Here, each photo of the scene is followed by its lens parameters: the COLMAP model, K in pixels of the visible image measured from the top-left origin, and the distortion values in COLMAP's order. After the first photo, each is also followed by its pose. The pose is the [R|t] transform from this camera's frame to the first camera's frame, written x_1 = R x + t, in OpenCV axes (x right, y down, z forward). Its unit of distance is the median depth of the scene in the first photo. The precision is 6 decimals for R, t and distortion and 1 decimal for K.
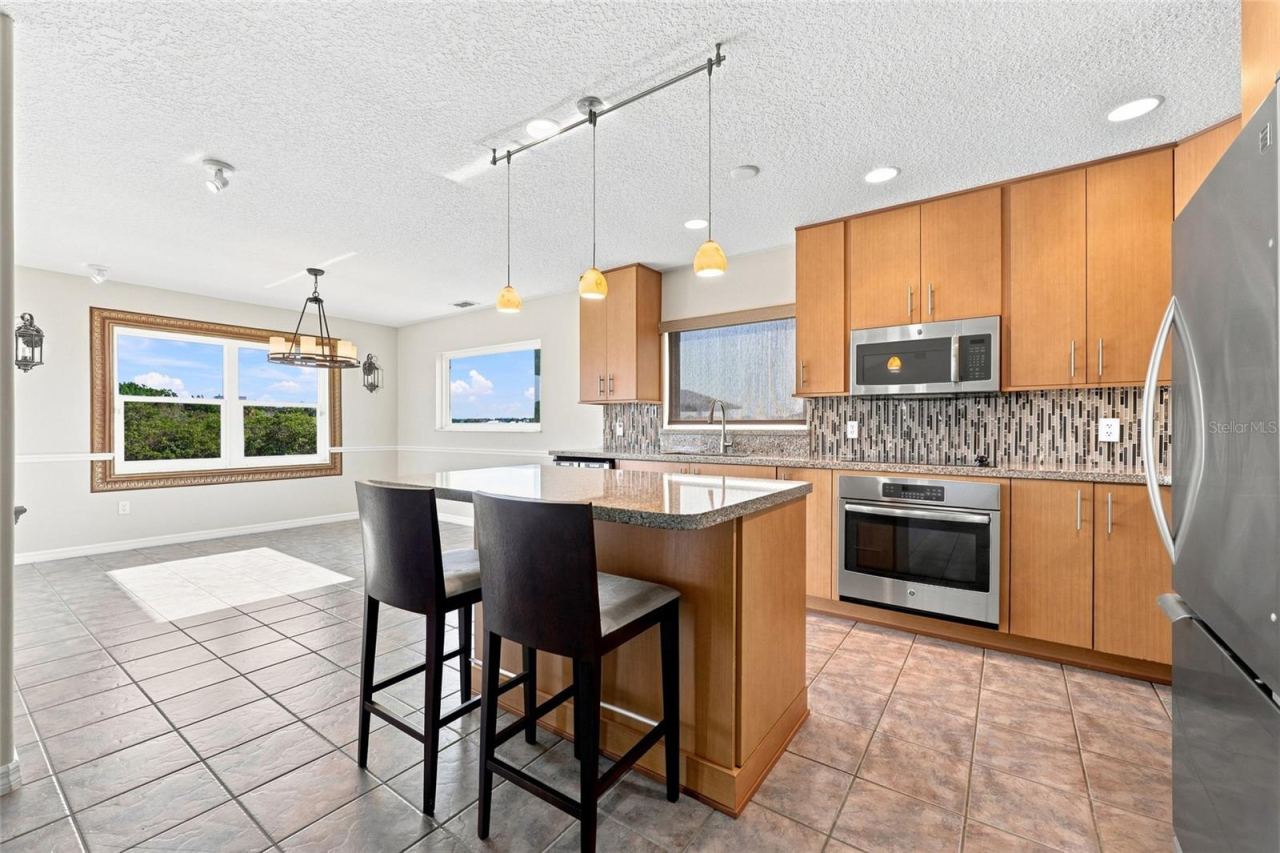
lens RADIAL K [[524.1, 0, 636.6], [0, 524.1, 426.2], [0, 0, 1]] dist [-0.001174, 0.000376]
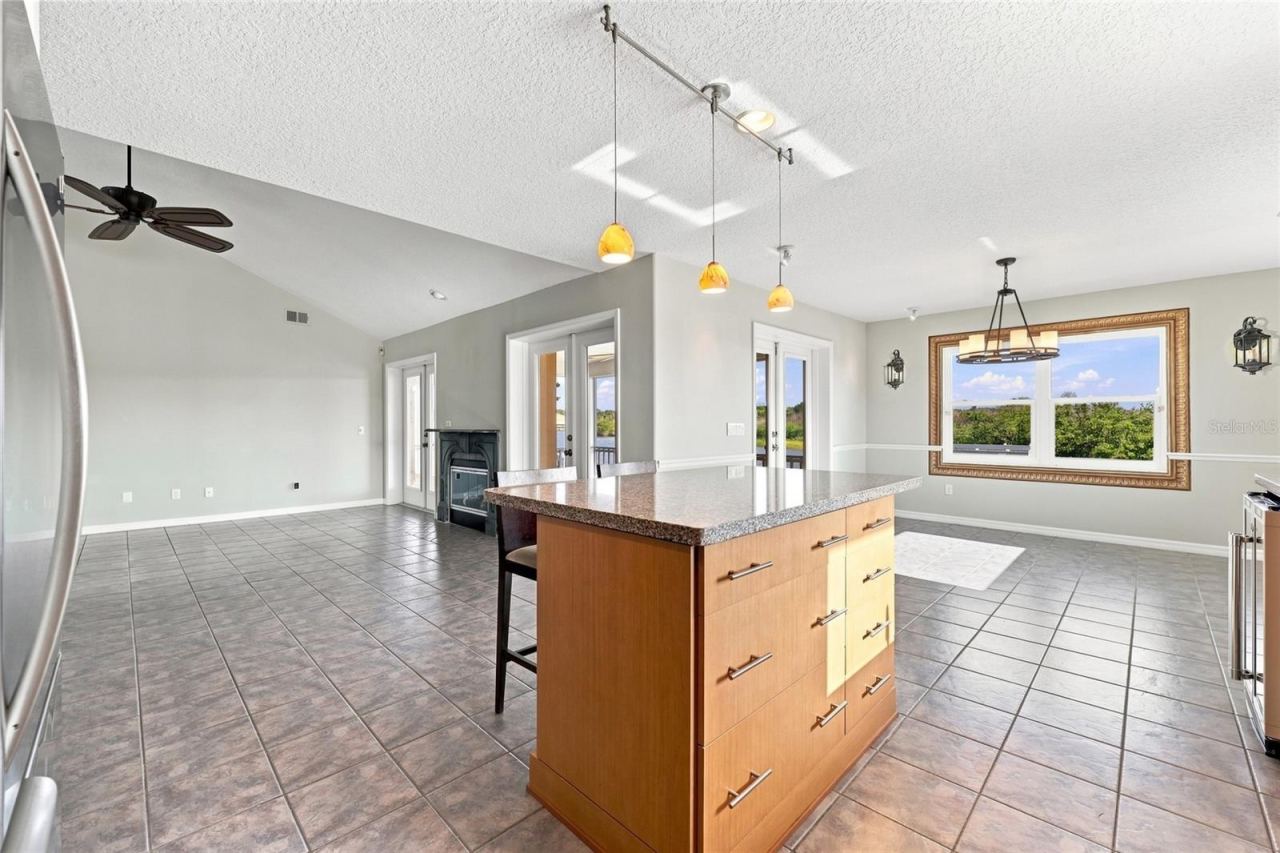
lens RADIAL K [[524.1, 0, 631.3], [0, 524.1, 425.0], [0, 0, 1]] dist [-0.001174, 0.000376]
pose [[-0.171318, -0.001358, -0.985215, 0.404749], [0.001426, 0.999998, -0.001627, 0.000375], [0.985215, -0.001684, -0.171316, 0.465893]]
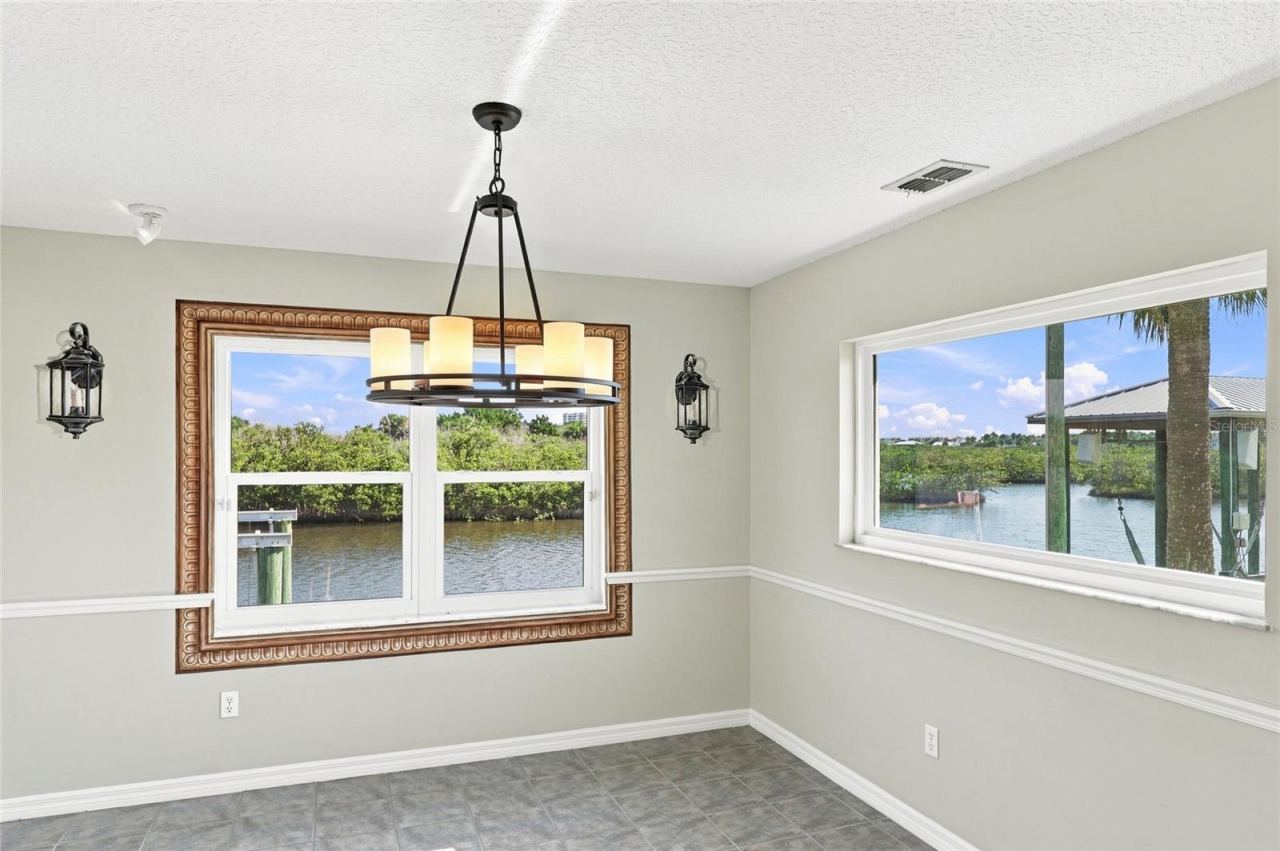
lens RADIAL K [[796.5, 0, 636.0], [0, 796.5, 446.3], [0, 0, 1]] dist [0.001249, 0.000070]
pose [[0.829916, -0.002235, -0.557883, -0.250954], [0.000717, 0.999995, -0.002940, -0.084192], [0.557887, 0.002040, 0.829914, 0.600171]]
